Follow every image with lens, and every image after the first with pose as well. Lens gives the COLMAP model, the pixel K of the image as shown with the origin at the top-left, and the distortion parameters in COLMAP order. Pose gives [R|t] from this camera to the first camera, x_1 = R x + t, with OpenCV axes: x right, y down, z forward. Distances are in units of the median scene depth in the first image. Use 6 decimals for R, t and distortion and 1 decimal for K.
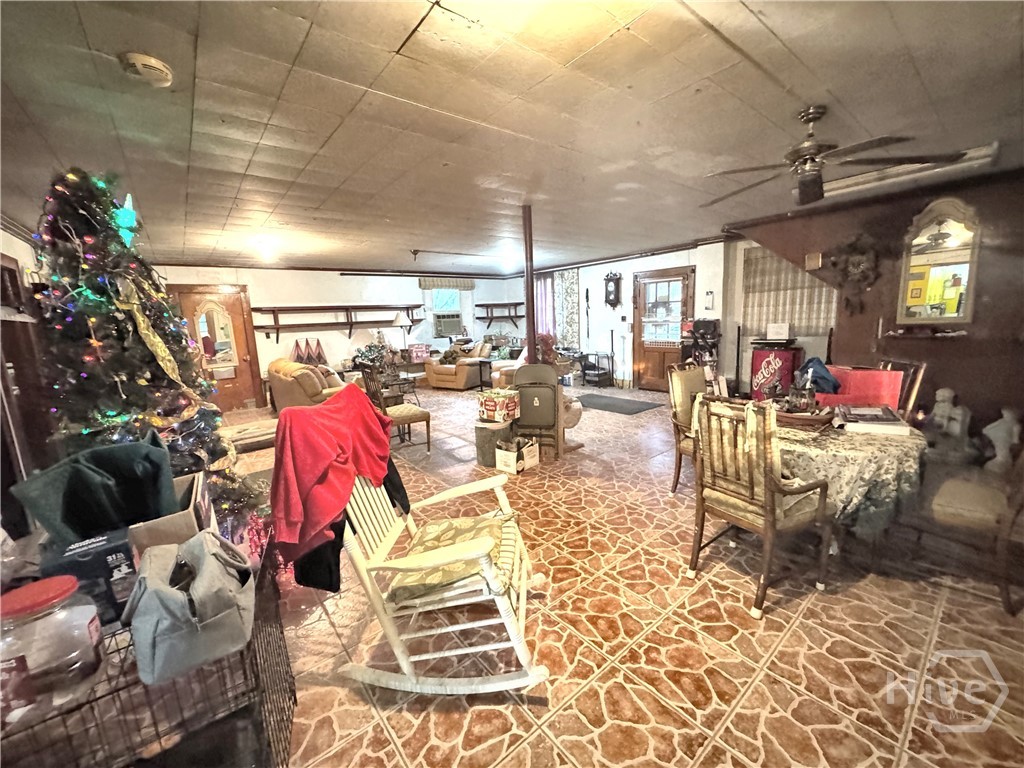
lens RADIAL K [[407.4, 0, 514.5], [0, 407.4, 385.0], [0, 0, 1]] dist [-0.003621, -0.000208]
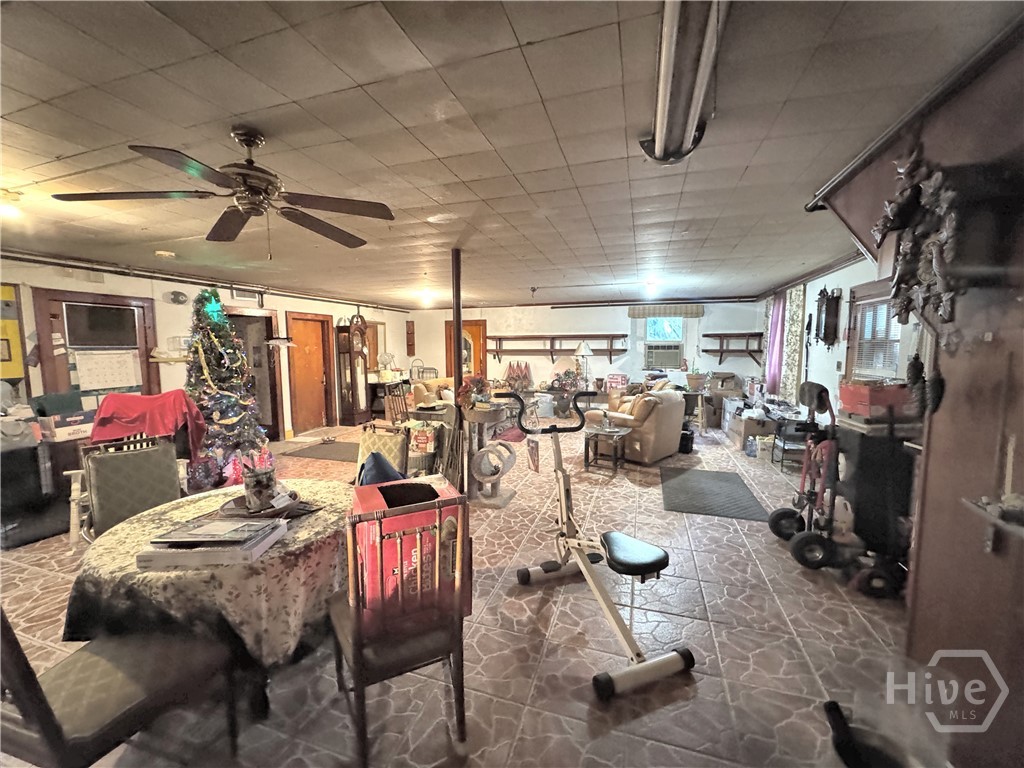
lens RADIAL K [[407.4, 0, 511.1], [0, 407.4, 383.8], [0, 0, 1]] dist [-0.003621, -0.000208]
pose [[0.540917, 0.116879, -0.832916, 0.461099], [-0.158704, 0.986692, 0.035391, -0.077300], [0.825967, 0.113044, 0.552267, 0.274521]]
